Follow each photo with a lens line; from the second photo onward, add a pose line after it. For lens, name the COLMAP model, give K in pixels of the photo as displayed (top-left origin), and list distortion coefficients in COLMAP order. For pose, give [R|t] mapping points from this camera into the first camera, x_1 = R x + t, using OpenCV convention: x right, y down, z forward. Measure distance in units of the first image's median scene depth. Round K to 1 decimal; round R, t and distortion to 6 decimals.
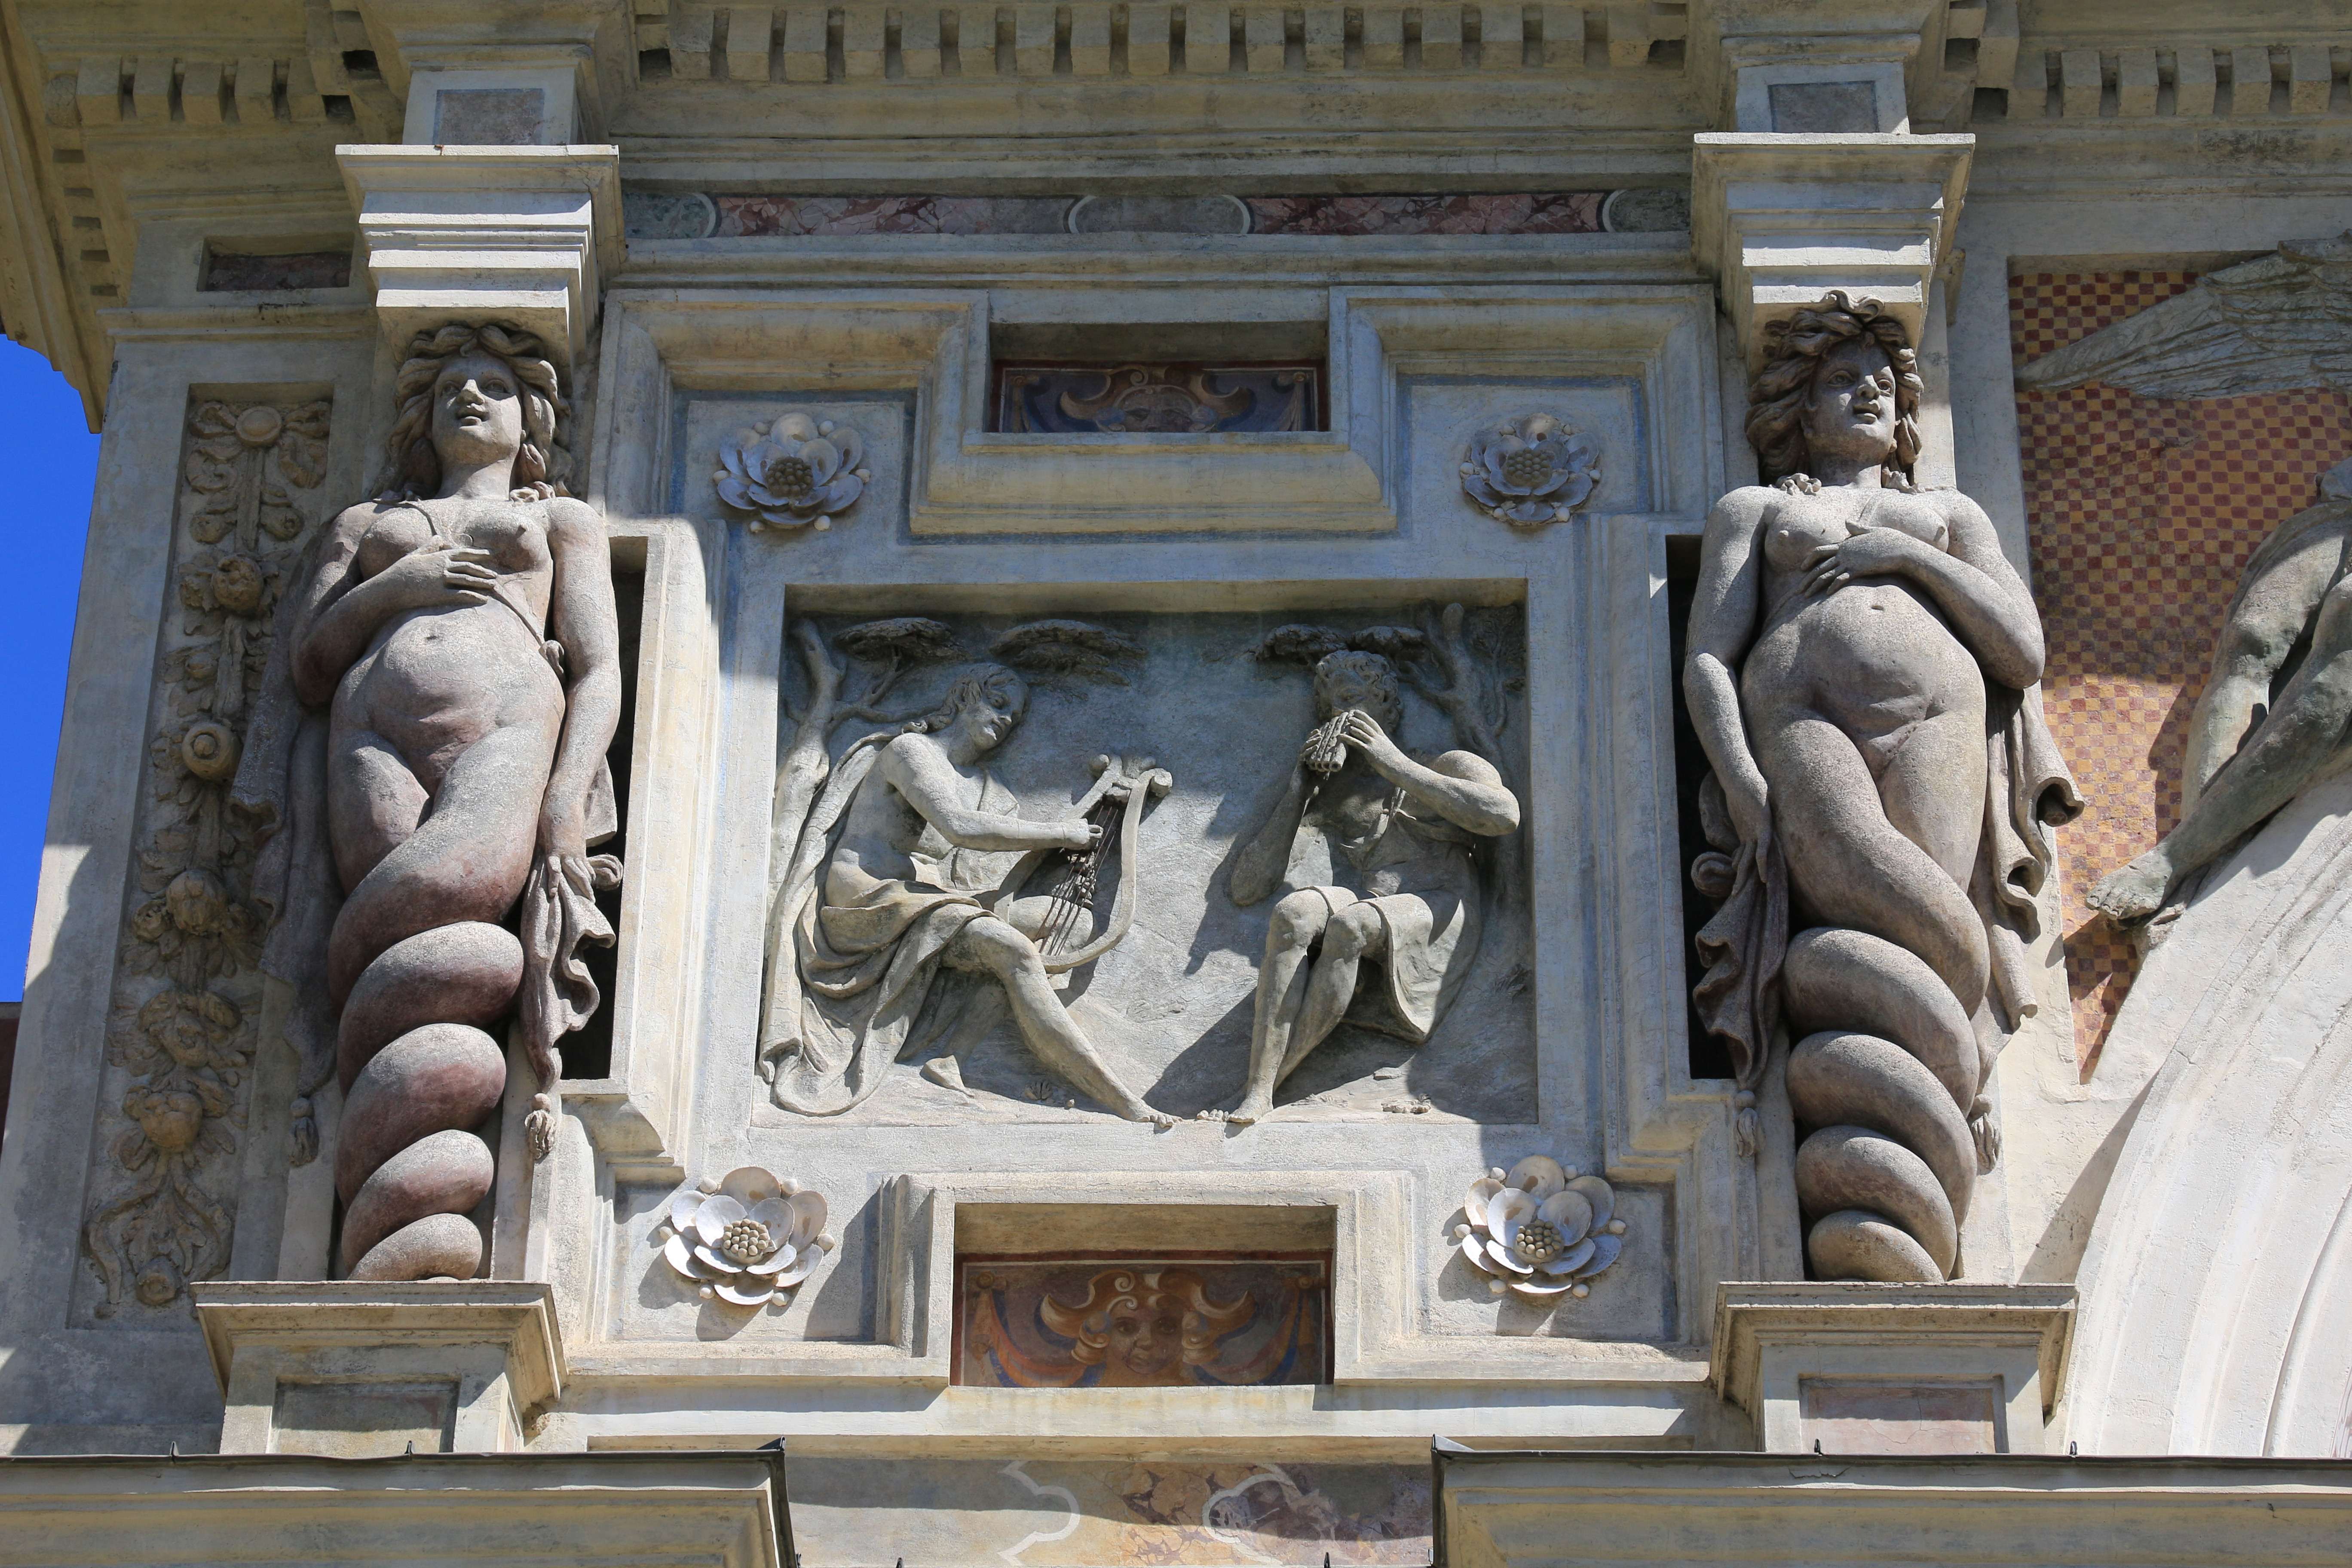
lens RADIAL K [[6544.9, 0, 1167.1], [0, 6544.9, 787.1], [0, 0, 1]] dist [0.217538, 0.000000]
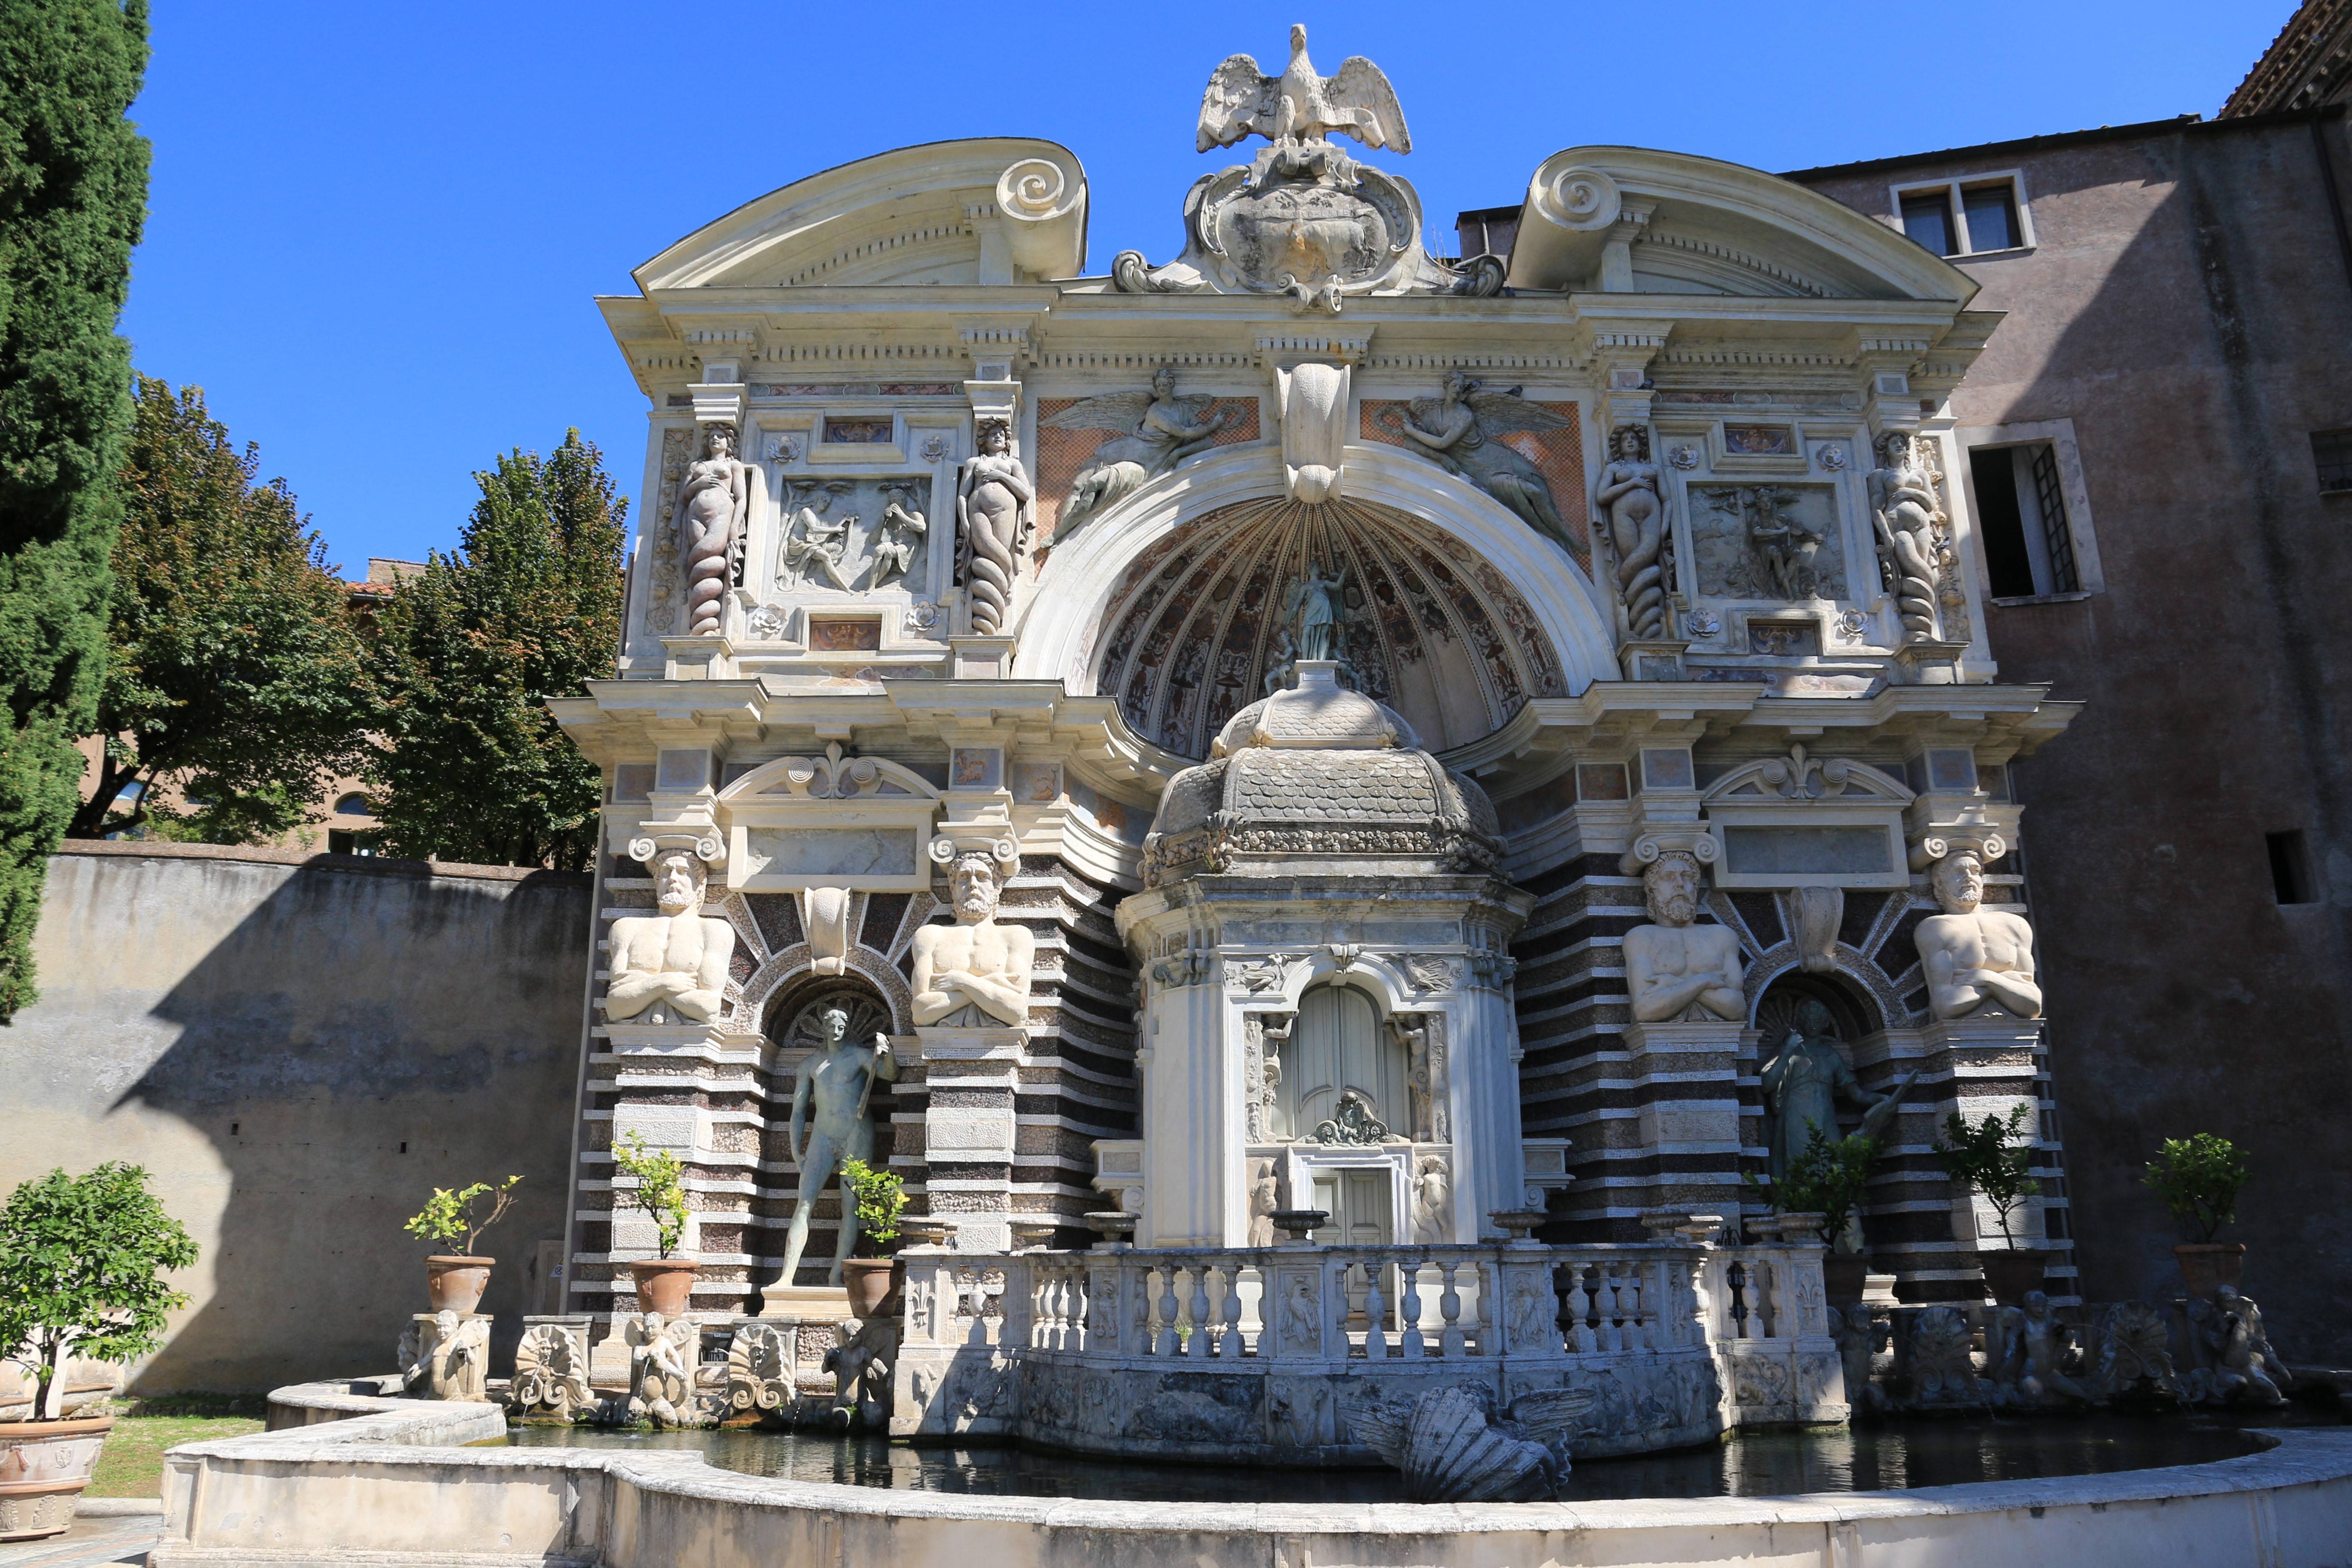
lens RADIAL K [[1644.4, 0, 1183.1], [0, 1644.4, 817.4], [0, 0, 1]] dist [-0.124535, 0.080826]
pose [[0.999136, -0.004505, 0.041315, 0.198167], [-0.009748, 0.940979, 0.338324, -0.211831], [-0.040400, -0.338435, 0.940122, -0.259761]]
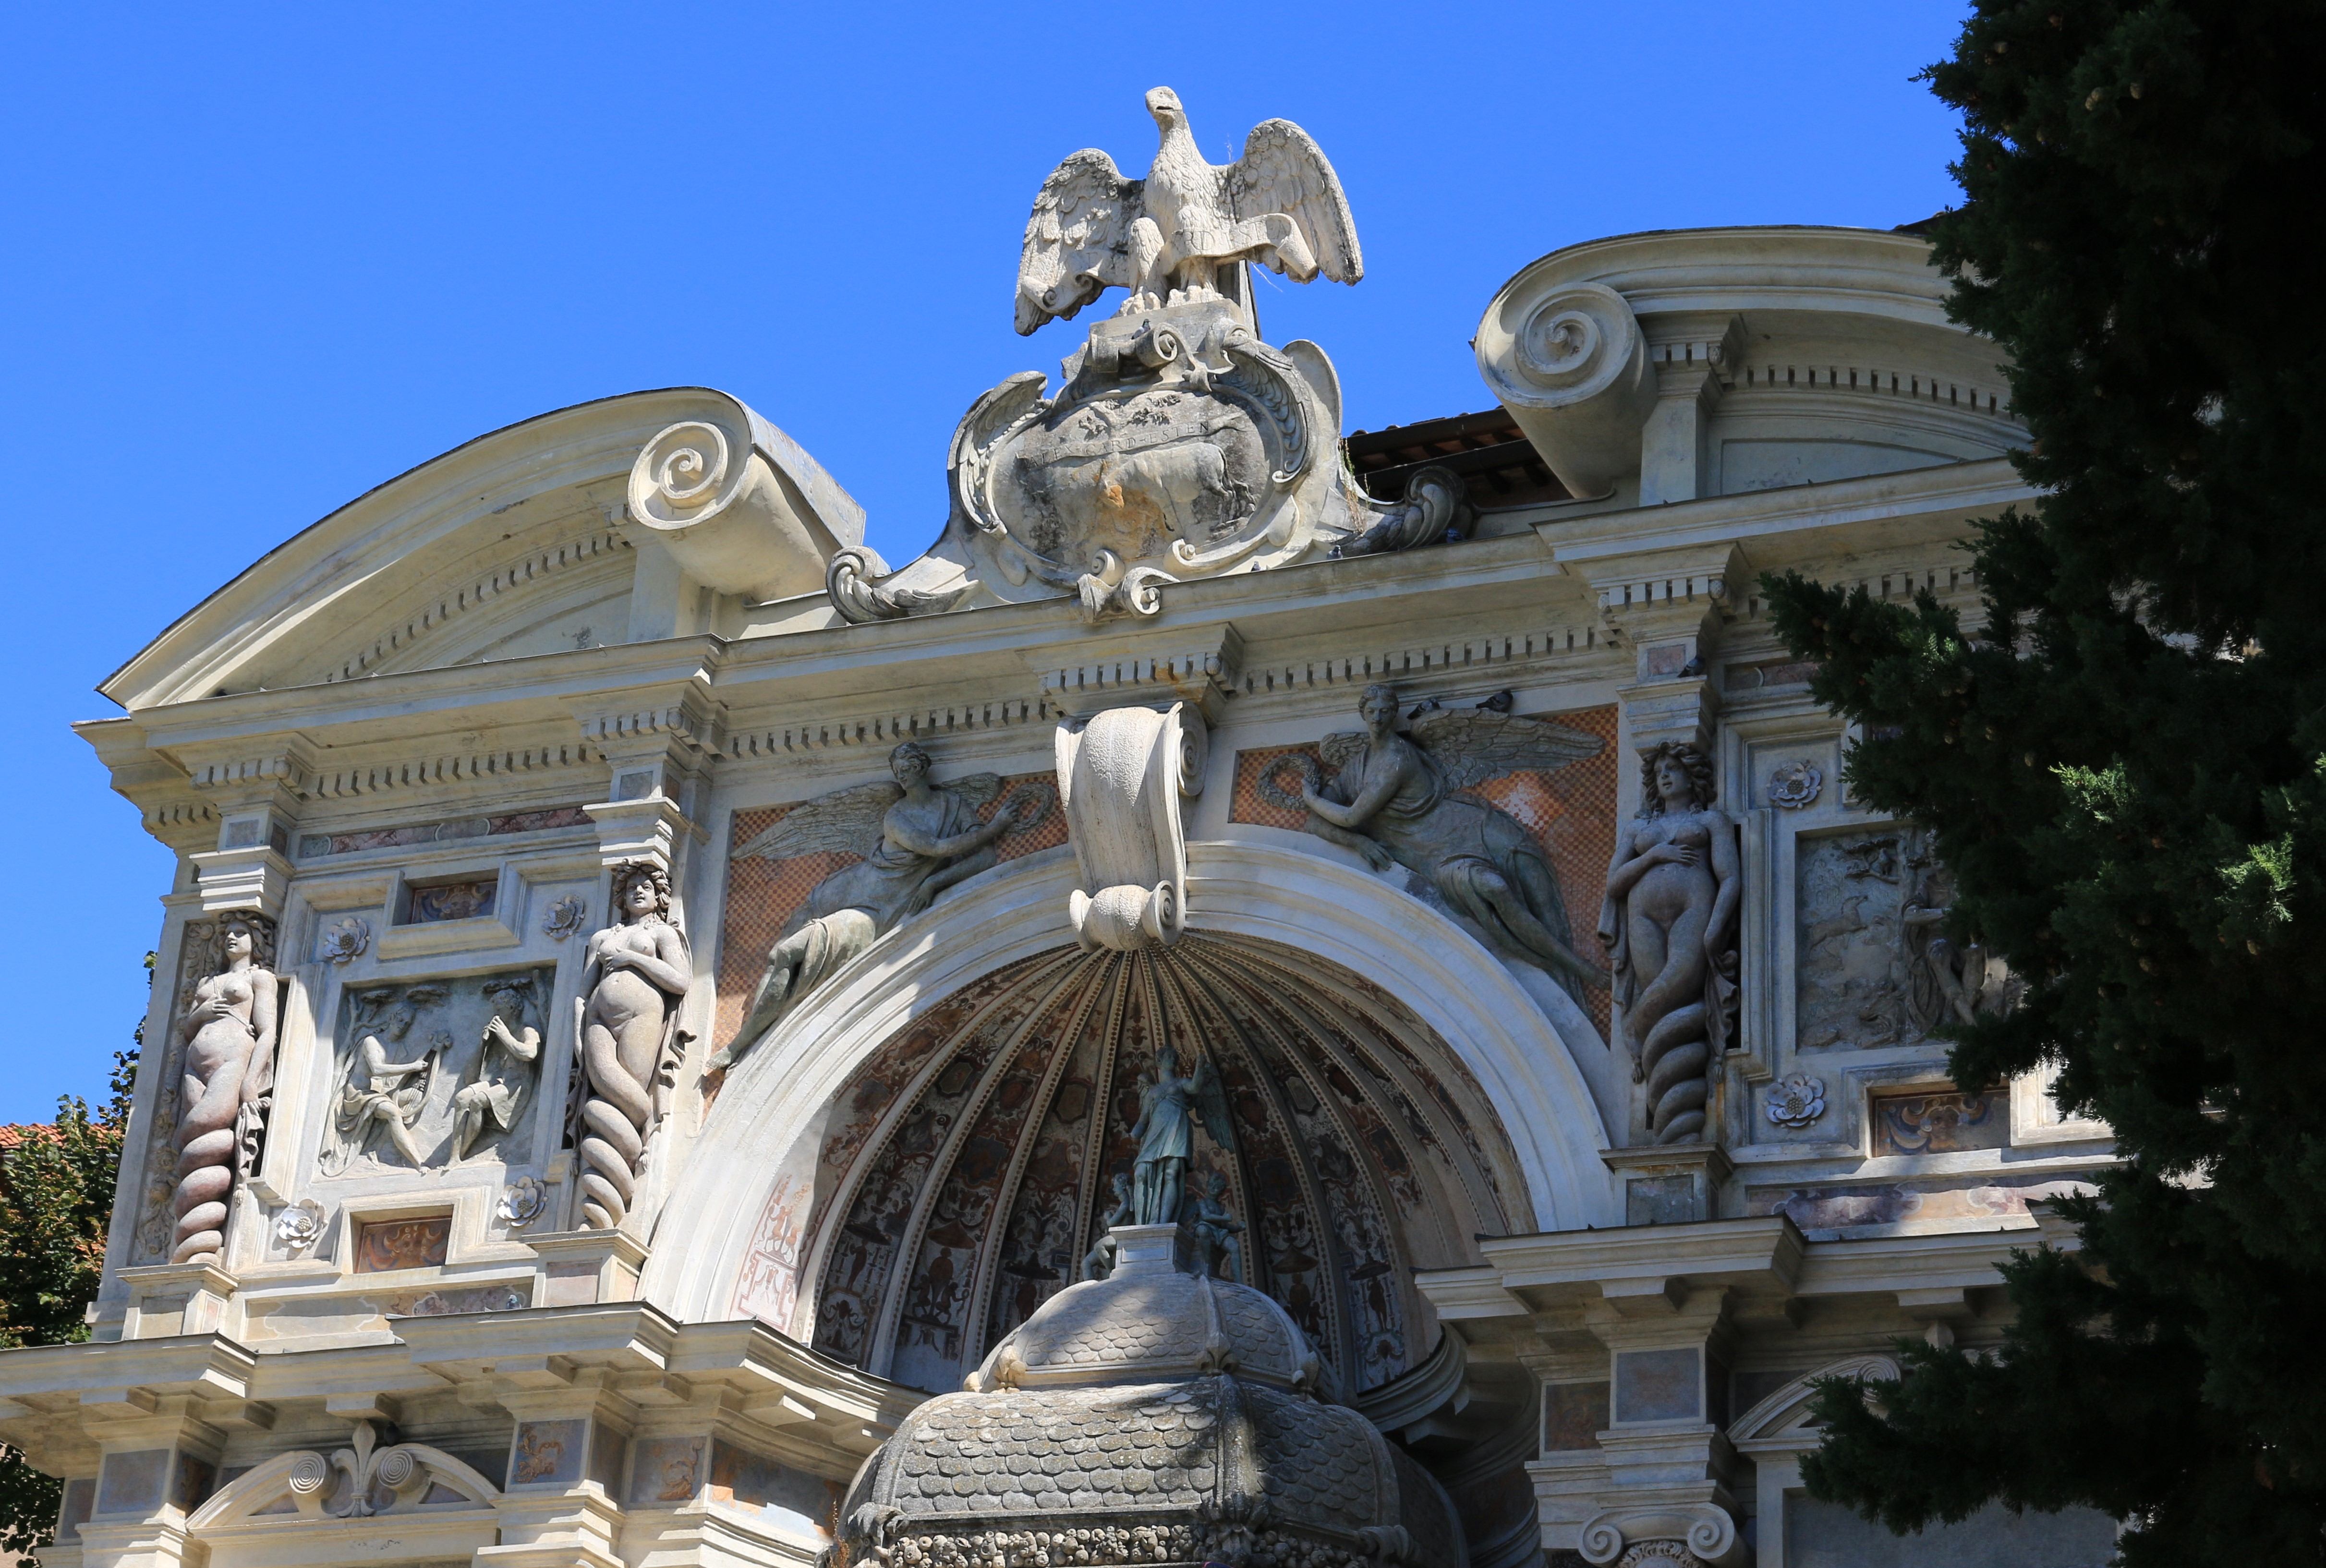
lens RADIAL K [[4397.6, 0, 1157.3], [0, 4397.6, 783.1], [0, 0, 1]] dist [0.155703, 0.000000]
pose [[0.934140, -0.108332, -0.340069, 1.034703], [0.166990, 0.974759, 0.148189, -0.373748], [0.315431, -0.195218, 0.928651, -0.791070]]
